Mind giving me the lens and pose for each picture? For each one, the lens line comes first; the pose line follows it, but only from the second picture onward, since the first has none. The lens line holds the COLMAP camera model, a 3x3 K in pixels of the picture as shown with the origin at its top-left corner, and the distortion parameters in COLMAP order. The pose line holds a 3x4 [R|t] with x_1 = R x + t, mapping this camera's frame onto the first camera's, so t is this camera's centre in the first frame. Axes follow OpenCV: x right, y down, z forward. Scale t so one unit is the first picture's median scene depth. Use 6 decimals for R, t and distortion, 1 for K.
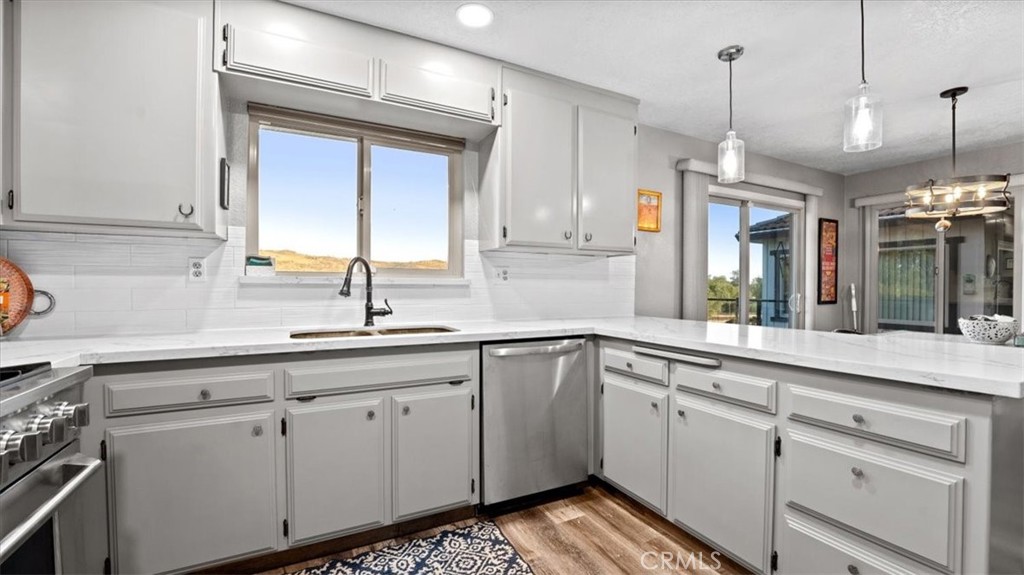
lens RADIAL K [[424.2, 0, 512.0], [0, 424.2, 287.5], [0, 0, 1]] dist [-0.001366, -0.000323]
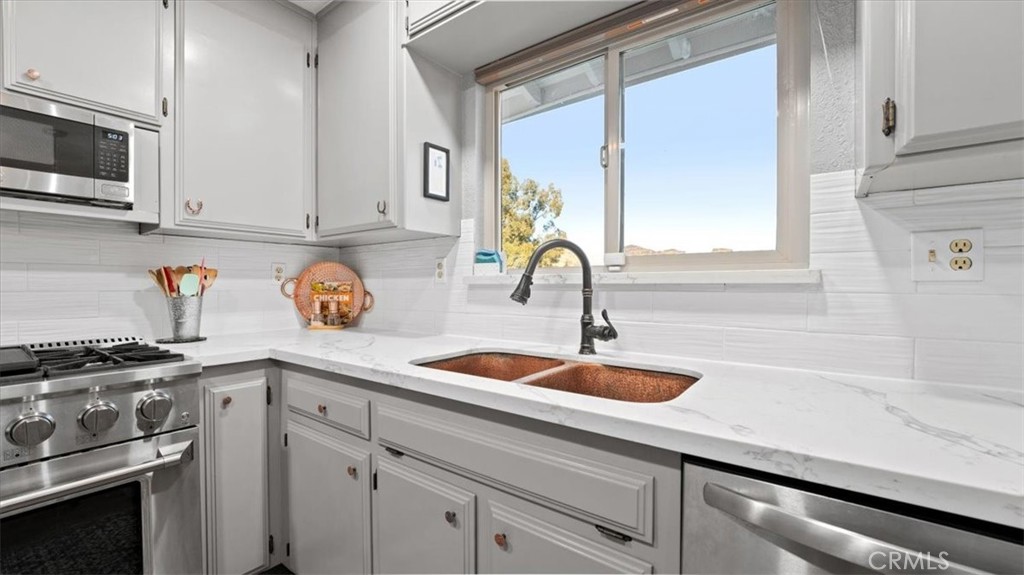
lens RADIAL K [[417.4, 0, 514.1], [0, 417.4, 292.4], [0, 0, 1]] dist [-0.012967, -0.000295]
pose [[0.434725, 0.009829, -0.900510, 0.165564], [-0.000116, 0.999941, 0.010859, -0.002779], [0.900563, -0.004616, 0.434700, 0.720350]]
